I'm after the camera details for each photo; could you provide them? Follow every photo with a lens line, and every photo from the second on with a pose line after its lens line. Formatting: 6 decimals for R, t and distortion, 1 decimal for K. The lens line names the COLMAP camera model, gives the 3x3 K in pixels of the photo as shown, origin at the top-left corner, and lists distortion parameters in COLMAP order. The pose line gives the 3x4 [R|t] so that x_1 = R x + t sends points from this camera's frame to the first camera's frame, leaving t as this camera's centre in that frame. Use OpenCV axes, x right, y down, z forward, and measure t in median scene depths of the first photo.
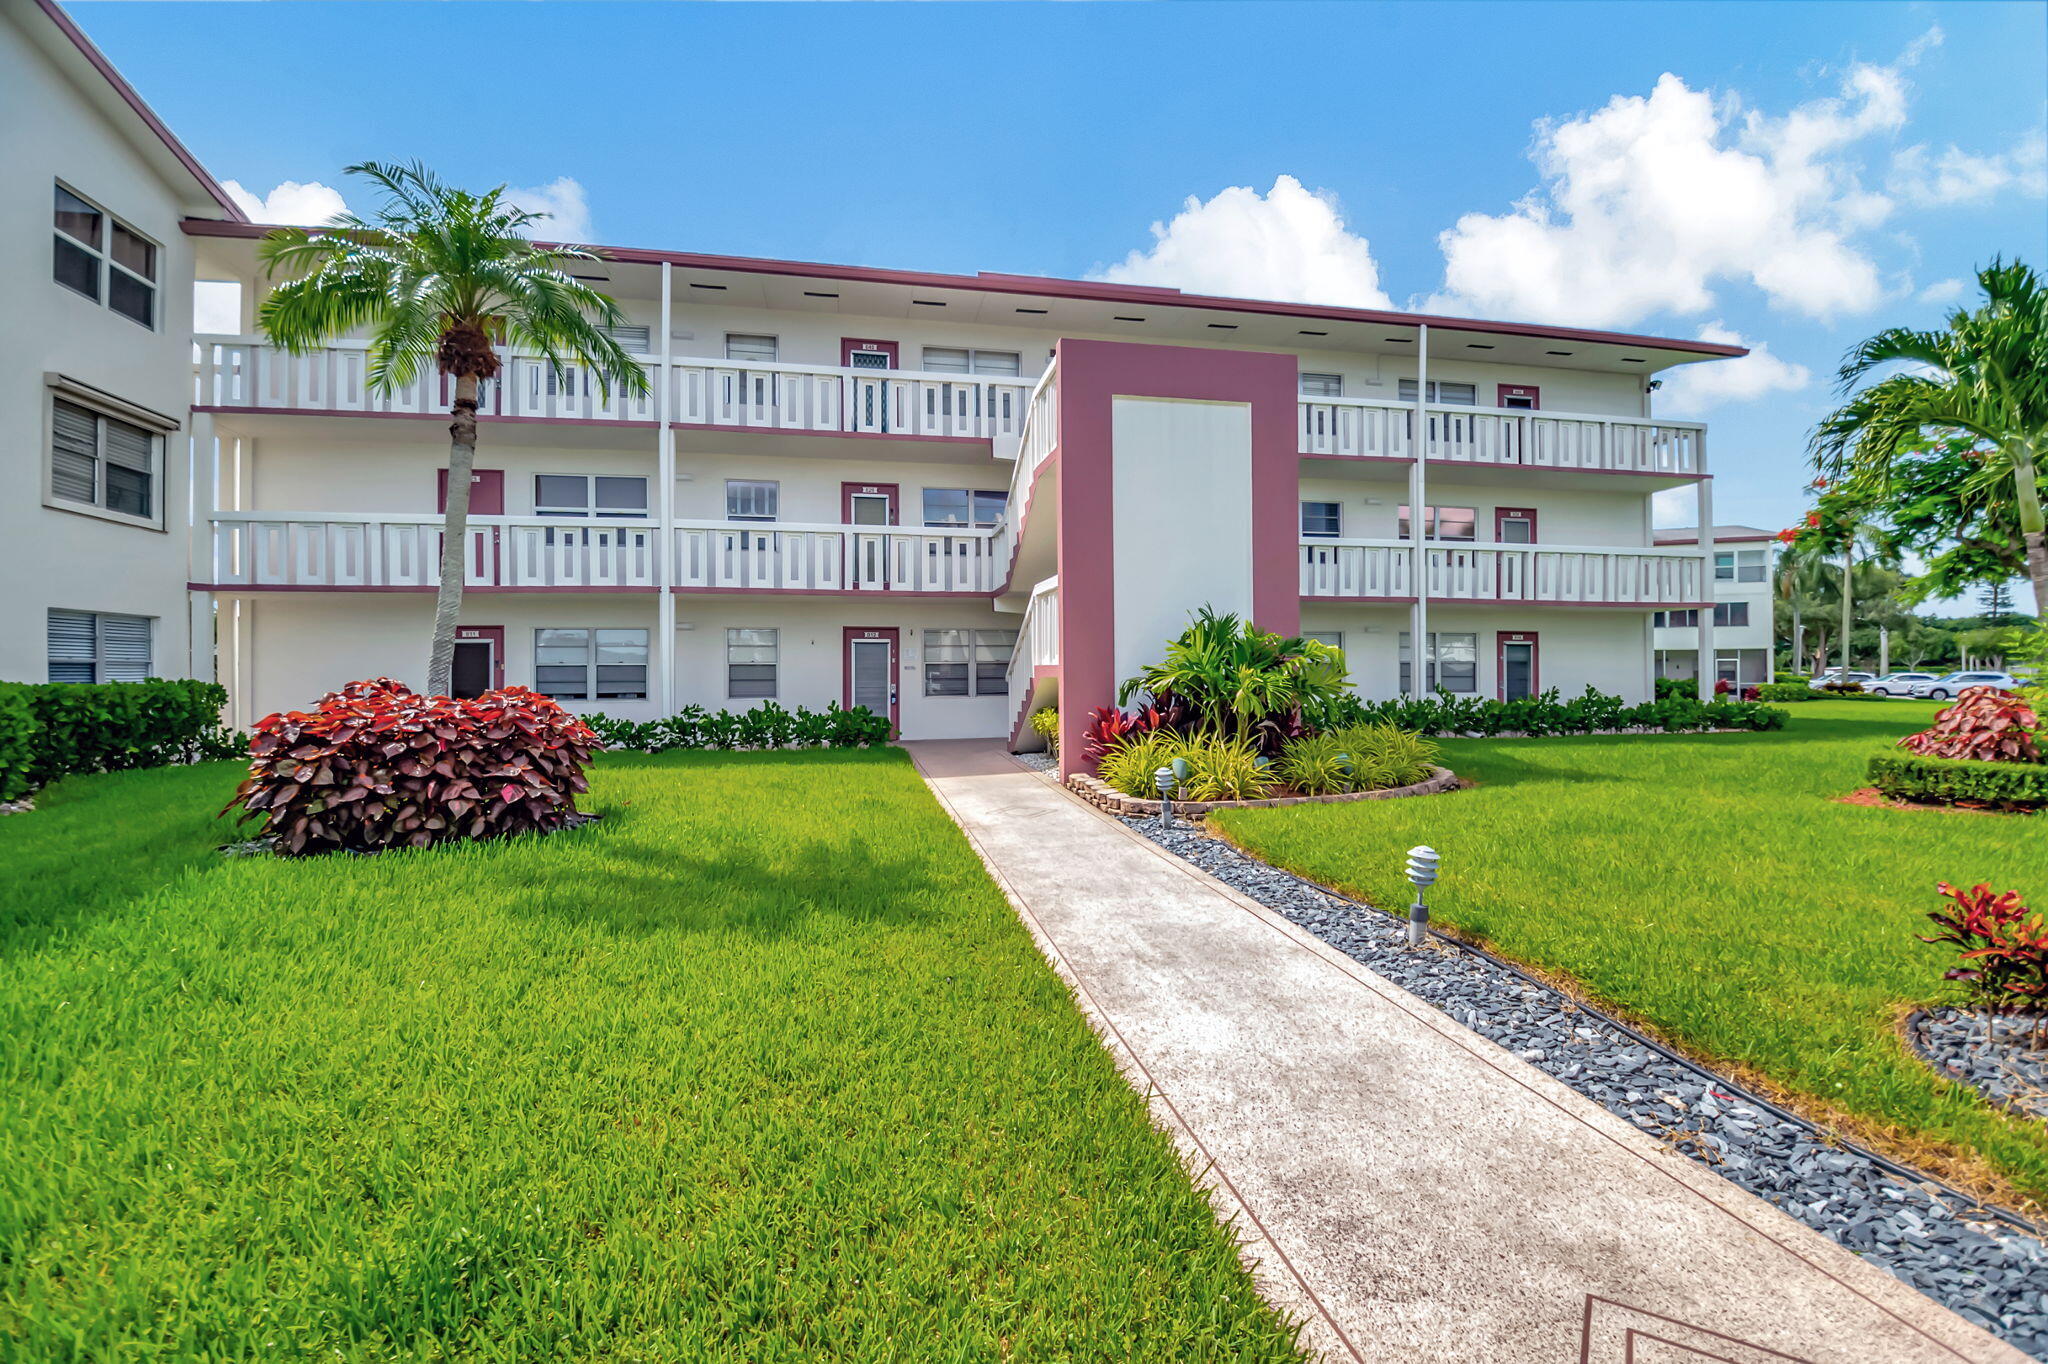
lens RADIAL K [[913.8, 0, 1019.7], [0, 913.8, 669.5], [0, 0, 1]] dist [0.022941, -0.018109]
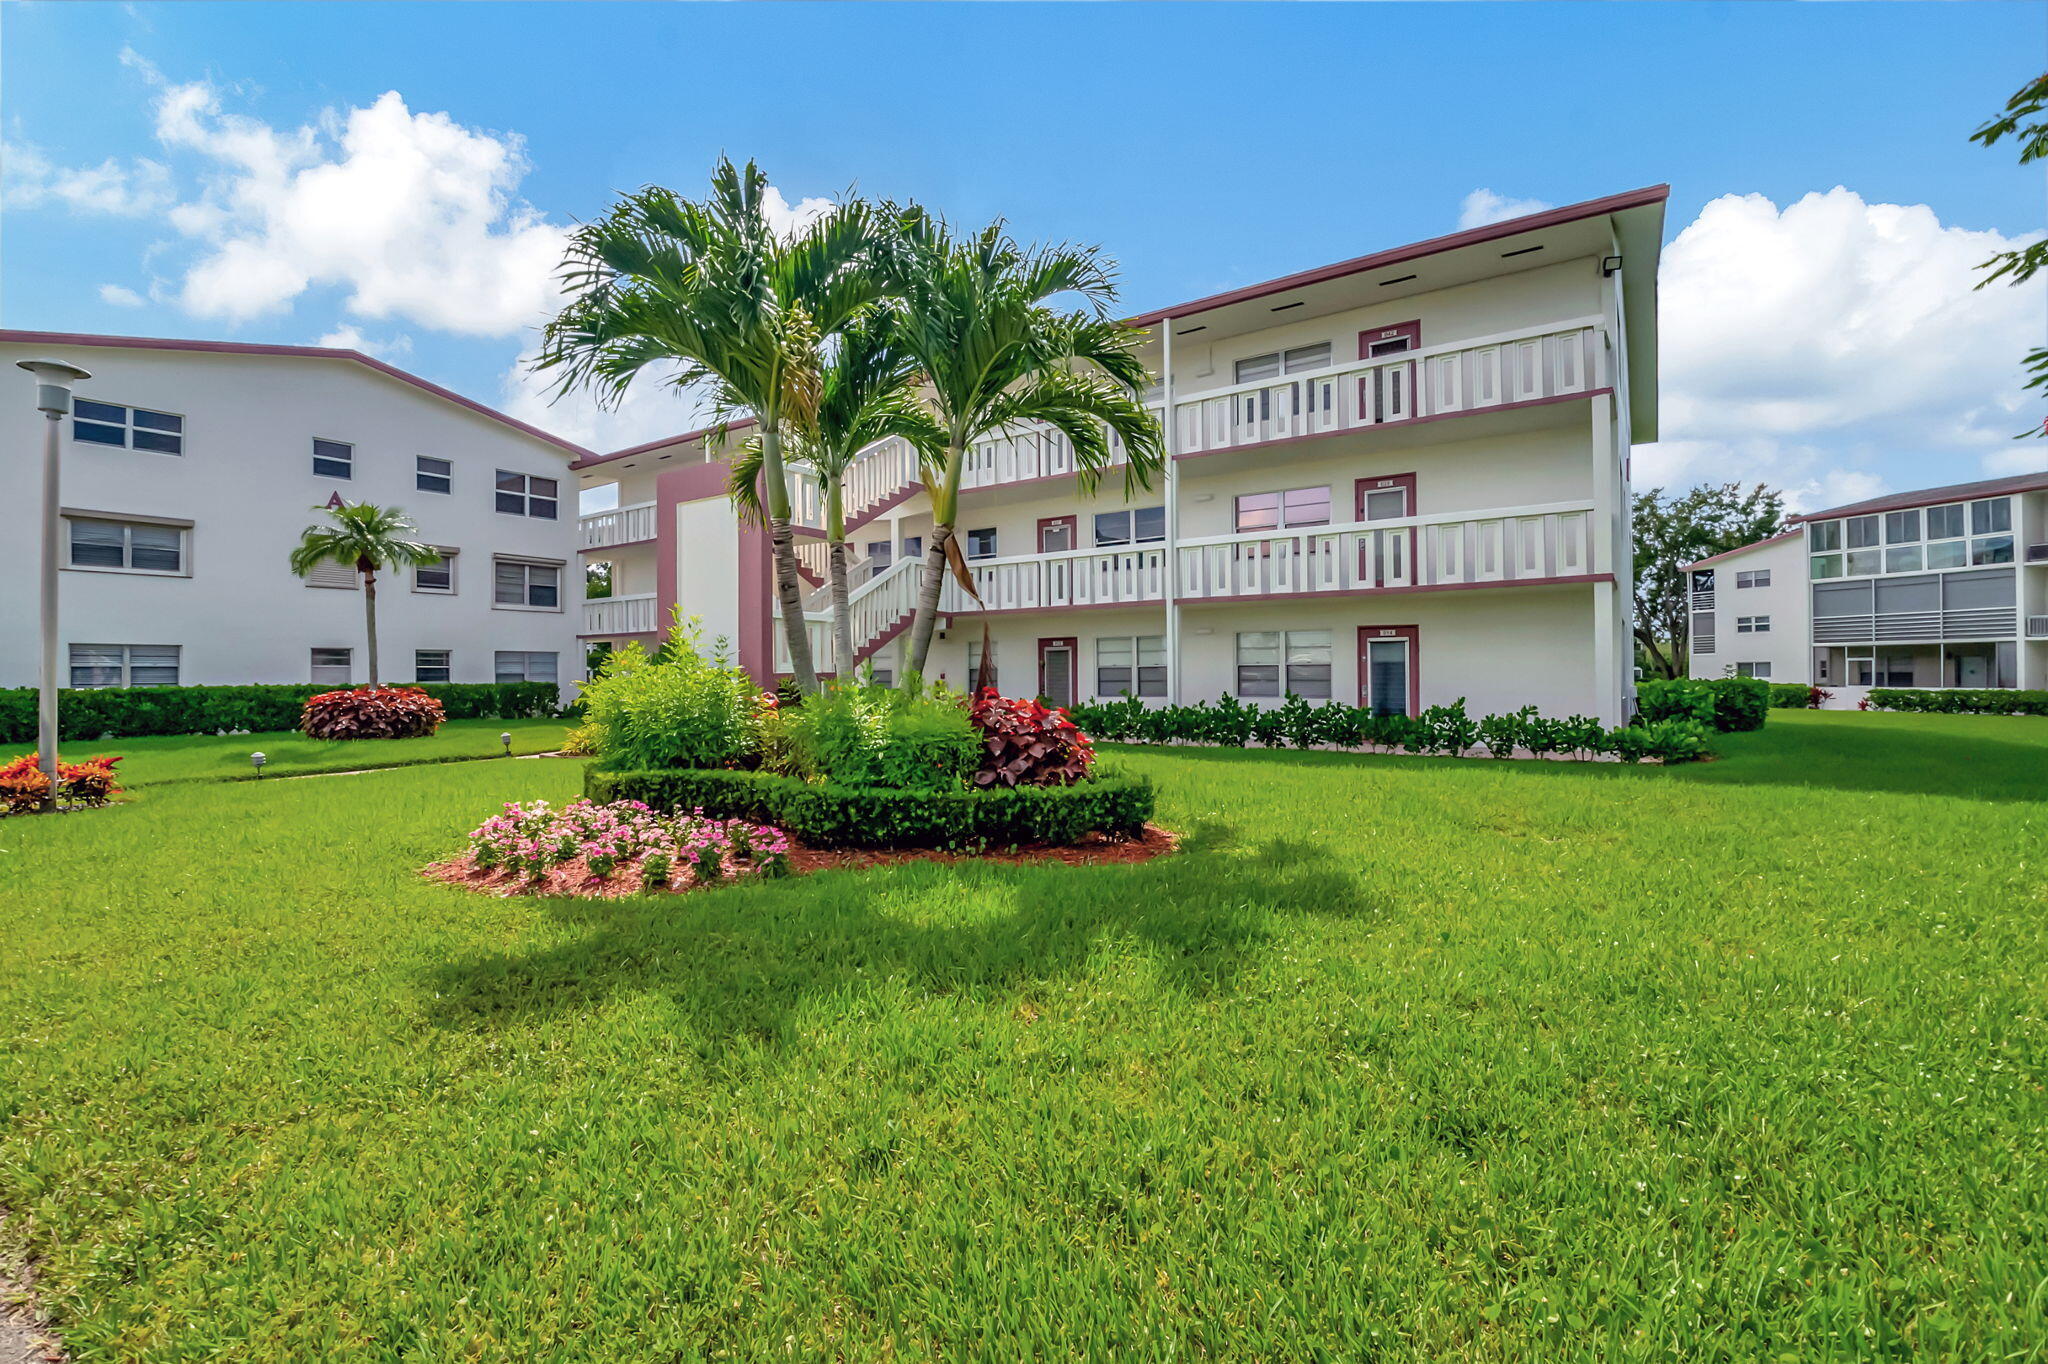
lens RADIAL K [[913.8, 0, 1019.7], [0, 913.8, 669.5], [0, 0, 1]] dist [0.022941, -0.018109]
pose [[0.688617, -0.006361, -0.725098, 0.654002], [0.007174, 0.999972, -0.001959, -0.002101], [0.725090, -0.003852, 0.688643, 0.140218]]
